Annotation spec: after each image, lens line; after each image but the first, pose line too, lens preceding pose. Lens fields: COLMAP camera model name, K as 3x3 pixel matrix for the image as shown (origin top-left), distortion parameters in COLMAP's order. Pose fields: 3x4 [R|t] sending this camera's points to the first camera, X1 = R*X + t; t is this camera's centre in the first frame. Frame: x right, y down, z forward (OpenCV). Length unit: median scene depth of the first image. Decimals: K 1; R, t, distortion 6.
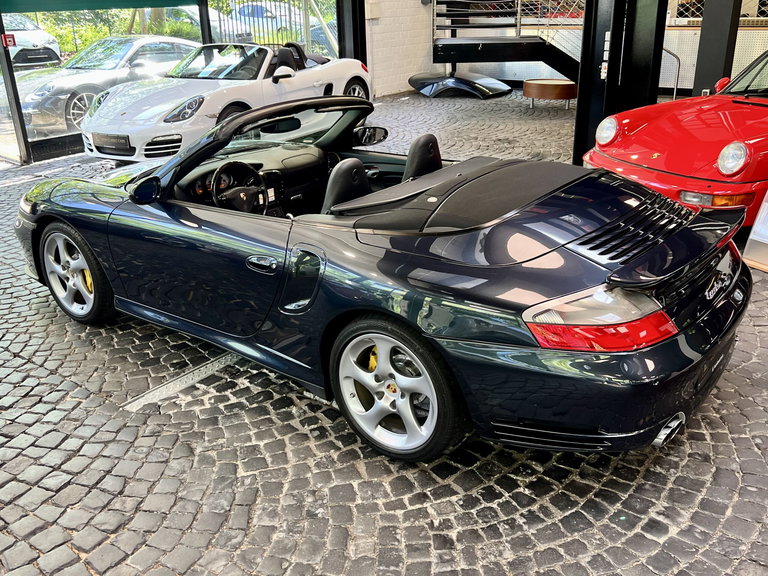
lens RADIAL K [[730.3, 0, 384.7], [0, 730.3, 287.7], [0, 0, 1]] dist [0.072326, 0.000000]
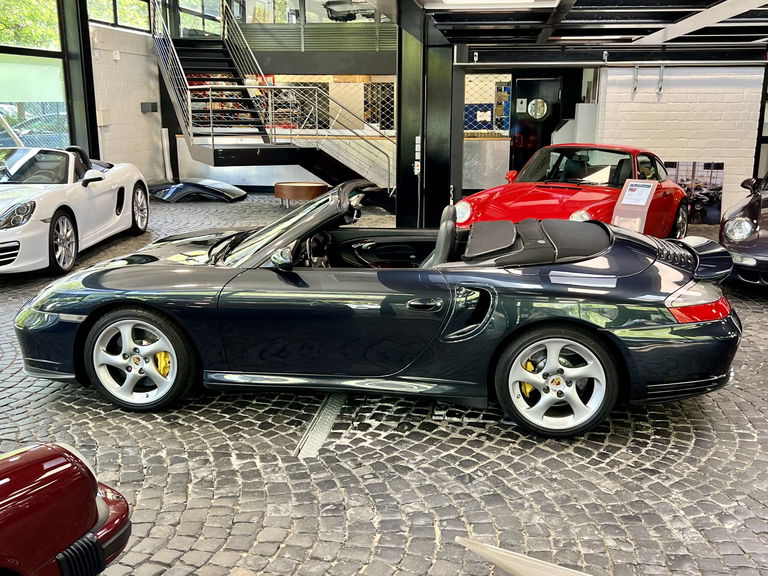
lens RADIAL K [[780.0, 0, 383.4], [0, 780.0, 288.2], [0, 0, 1]] dist [0.048589, 0.000000]
pose [[0.879003, -0.087253, 0.468766, -0.735301], [0.158551, 0.980657, -0.114773, 0.068997], [-0.449684, 0.175209, 0.875834, -0.096037]]
